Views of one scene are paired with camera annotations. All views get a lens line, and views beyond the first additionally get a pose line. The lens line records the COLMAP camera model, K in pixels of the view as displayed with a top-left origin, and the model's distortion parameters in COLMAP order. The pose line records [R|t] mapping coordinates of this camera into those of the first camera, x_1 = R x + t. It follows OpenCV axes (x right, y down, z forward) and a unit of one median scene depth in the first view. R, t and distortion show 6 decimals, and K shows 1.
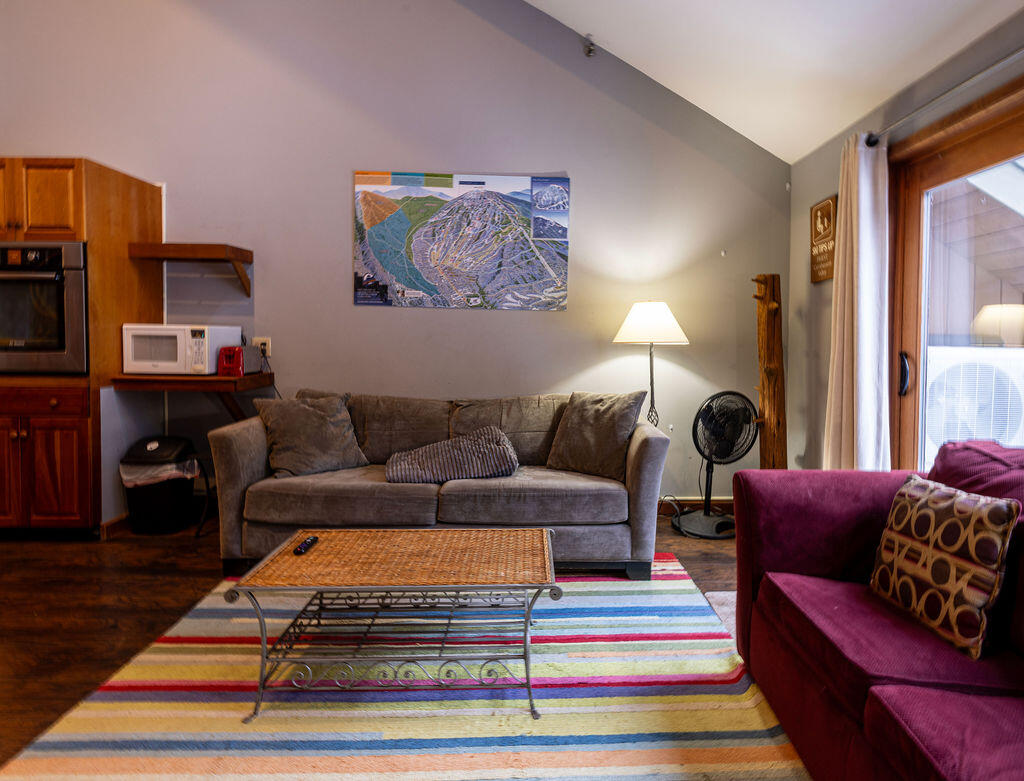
lens RADIAL K [[557.1, 0, 524.3], [0, 557.1, 355.4], [0, 0, 1]] dist [0.001149, -0.001295]
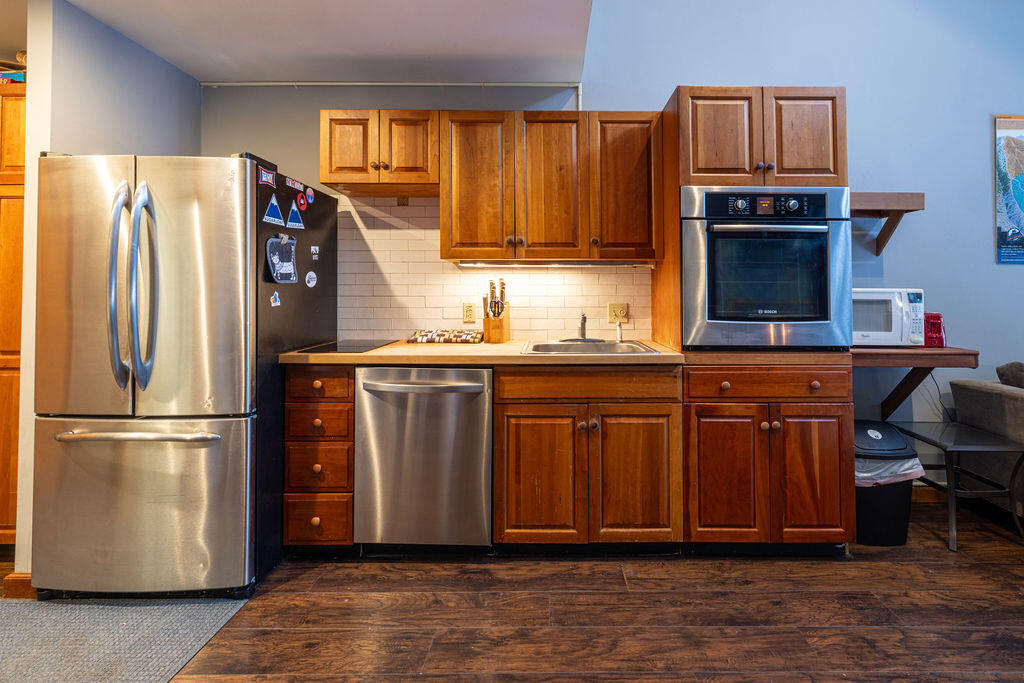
lens RADIAL K [[445.4, 0, 561.3], [0, 445.4, 291.7], [0, 0, 1]] dist [-0.001335, 0.001346]
pose [[0.999888, -0.014773, 0.002236, -1.029962], [0.014874, 0.998380, -0.054915, -0.016745], [-0.001421, 0.054942, 0.998489, 0.300834]]
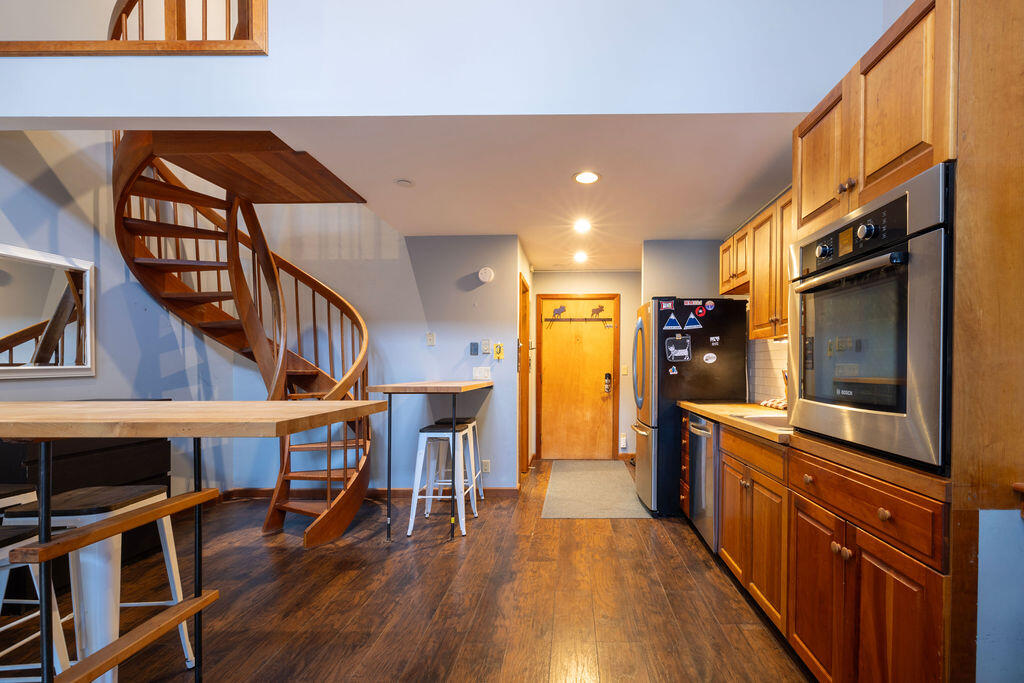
lens RADIAL K [[445.4, 0, 566.0], [0, 445.4, 375.2], [0, 0, 1]] dist [-0.001335, 0.001346]
pose [[0.003374, 0.001333, -0.999993, -0.382198], [-0.039721, 0.999210, 0.001198, -0.024120], [0.999205, 0.039717, 0.003425, 0.605121]]
